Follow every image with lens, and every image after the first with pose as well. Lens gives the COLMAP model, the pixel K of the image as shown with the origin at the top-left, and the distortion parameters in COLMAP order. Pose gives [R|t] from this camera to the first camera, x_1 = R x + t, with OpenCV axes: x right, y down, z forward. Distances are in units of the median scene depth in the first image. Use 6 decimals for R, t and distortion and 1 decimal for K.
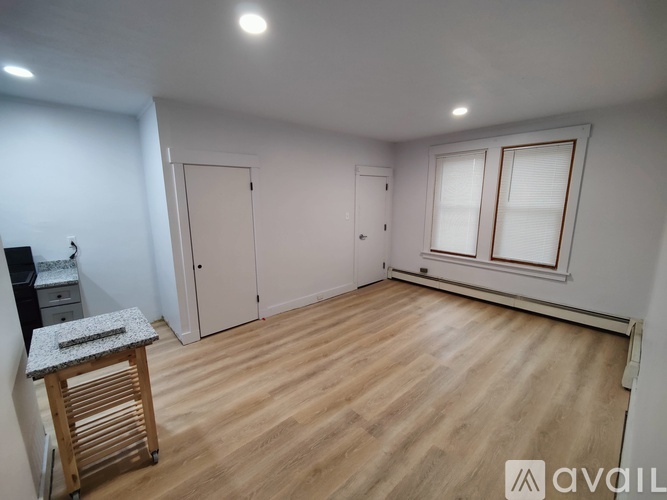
lens RADIAL K [[286.5, 0, 329.9], [0, 286.5, 249.3], [0, 0, 1]] dist [0.015134, -0.001014]
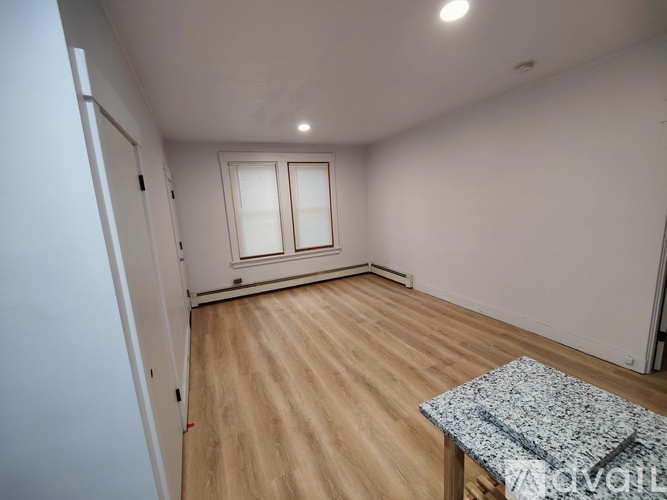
lens RADIAL K [[286.5, 0, 329.4], [0, 286.5, 252.8], [0, 0, 1]] dist [0.015134, -0.001014]
pose [[0.298727, -0.190575, 0.935117, -0.622111], [0.235796, 0.964218, 0.121180, -0.084359], [-0.924750, 0.184297, 0.332975, 0.514787]]
